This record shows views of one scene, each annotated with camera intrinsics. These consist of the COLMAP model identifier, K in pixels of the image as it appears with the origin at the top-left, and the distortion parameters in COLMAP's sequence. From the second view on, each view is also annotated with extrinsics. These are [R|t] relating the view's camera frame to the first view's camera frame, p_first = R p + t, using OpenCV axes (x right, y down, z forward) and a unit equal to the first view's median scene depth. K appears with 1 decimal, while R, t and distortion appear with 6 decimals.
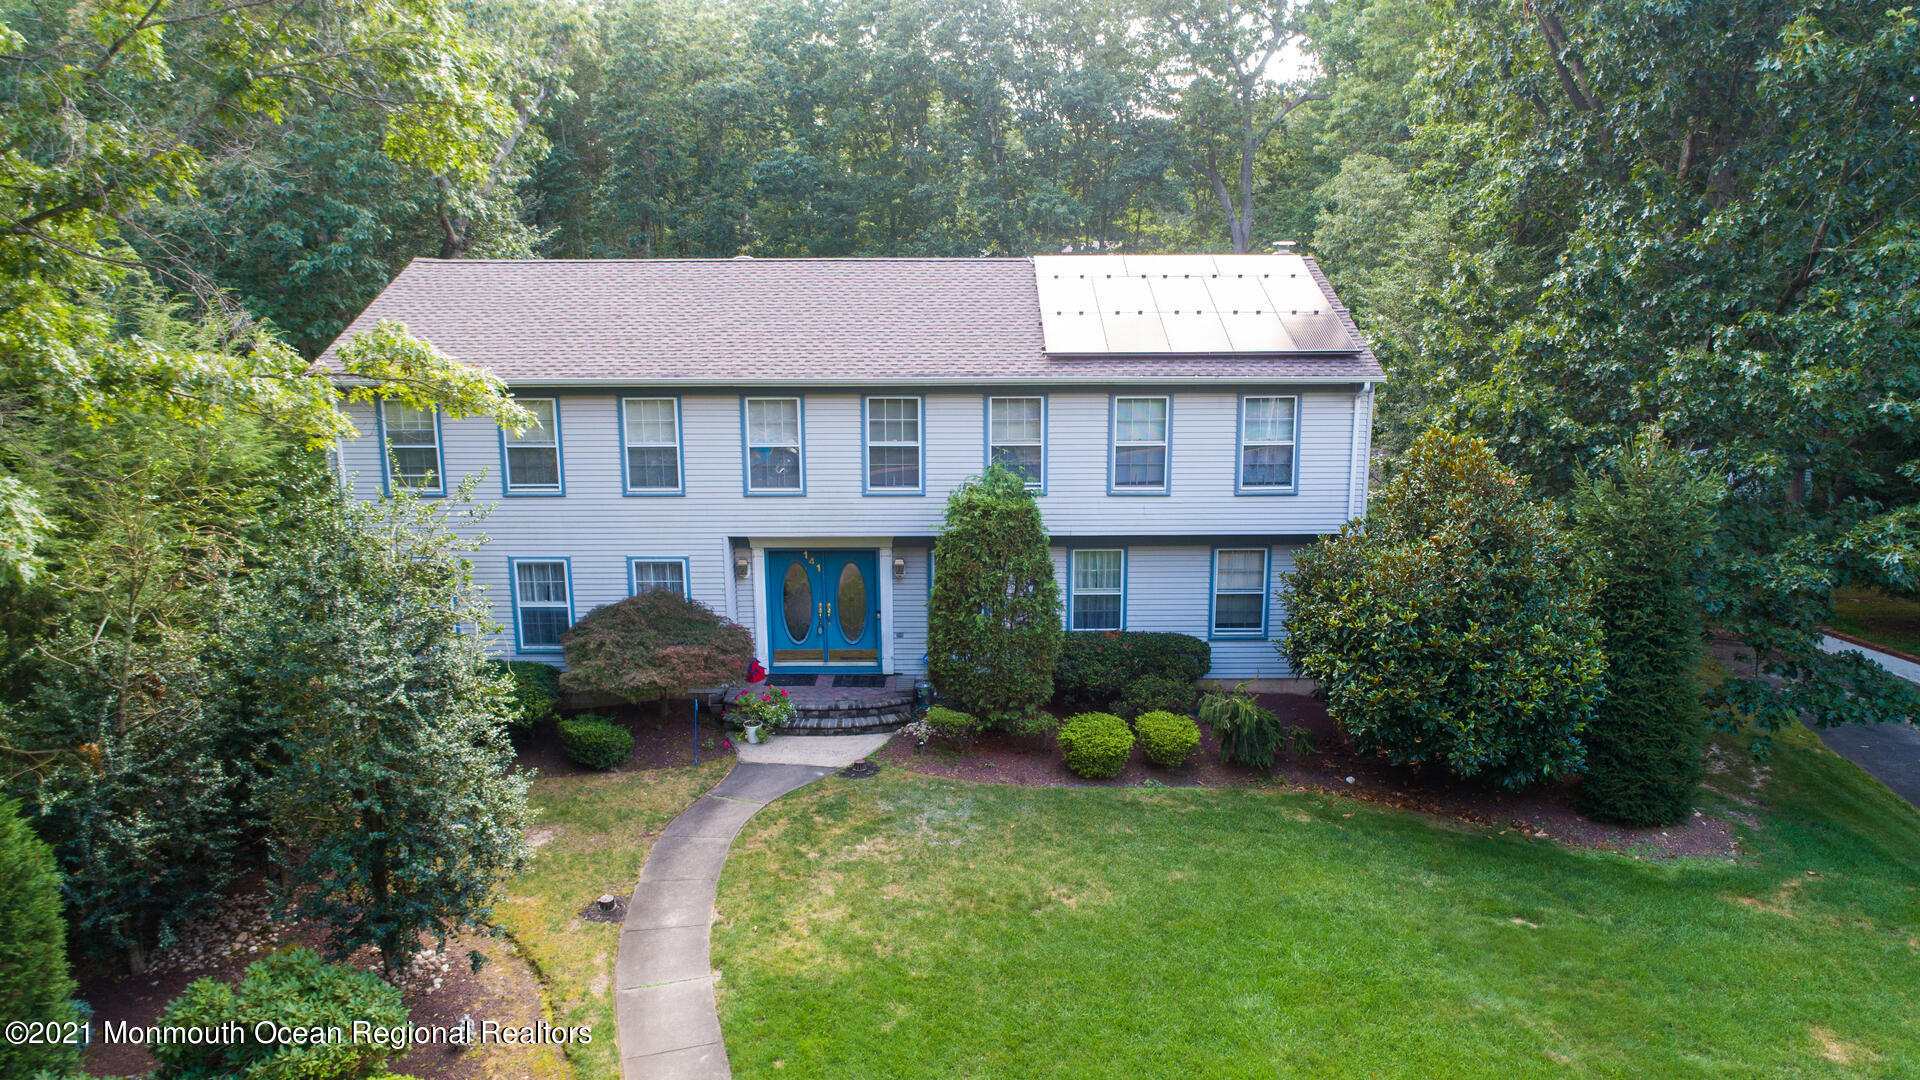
lens RADIAL K [[1289.6, 0, 960.0], [0, 1289.6, 540.0], [0, 0, 1]] dist [-0.014761, 0.006079]
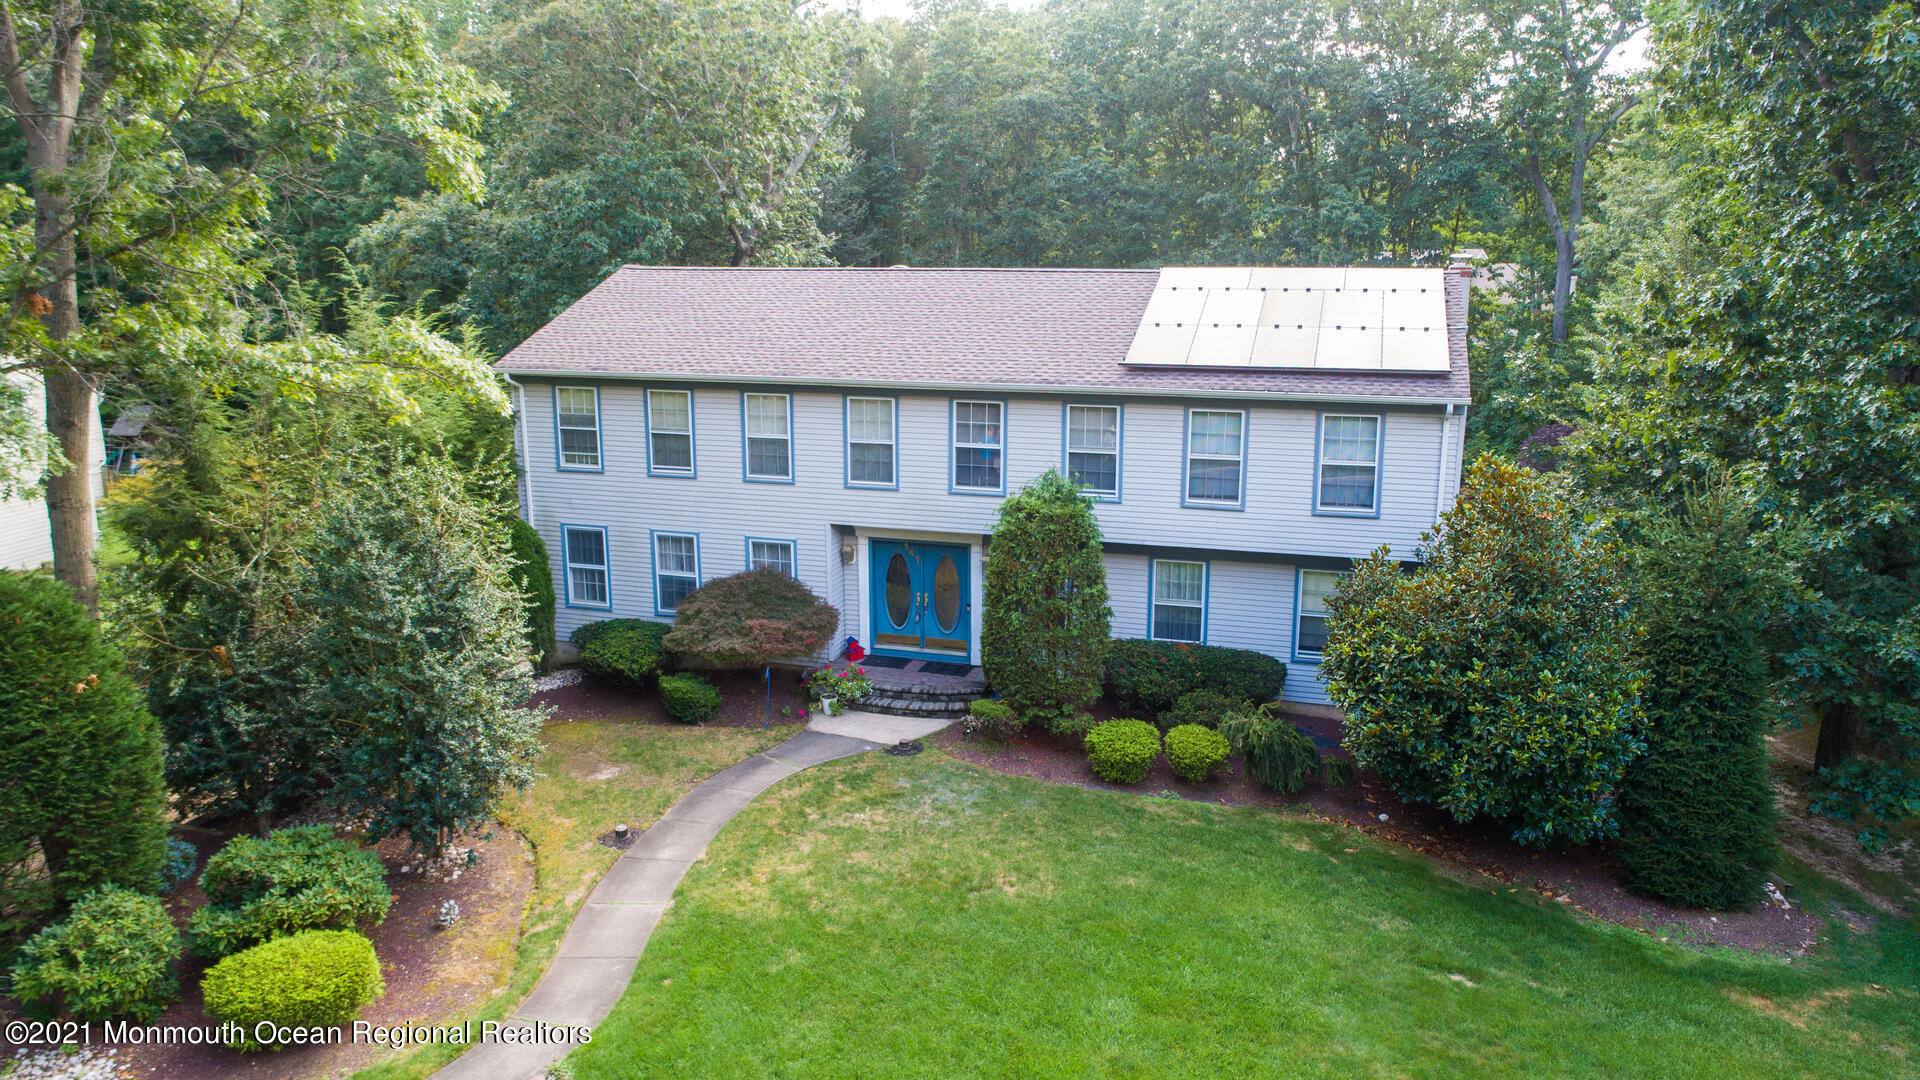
lens RADIAL K [[1289.6, 0, 960.0], [0, 1289.6, 540.0], [0, 0, 1]] dist [-0.014761, 0.006079]
pose [[0.955493, 0.068077, -0.287053, 0.244167], [-0.069146, 0.997586, 0.006425, -0.003651], [0.286798, 0.013709, 0.957893, -0.009760]]
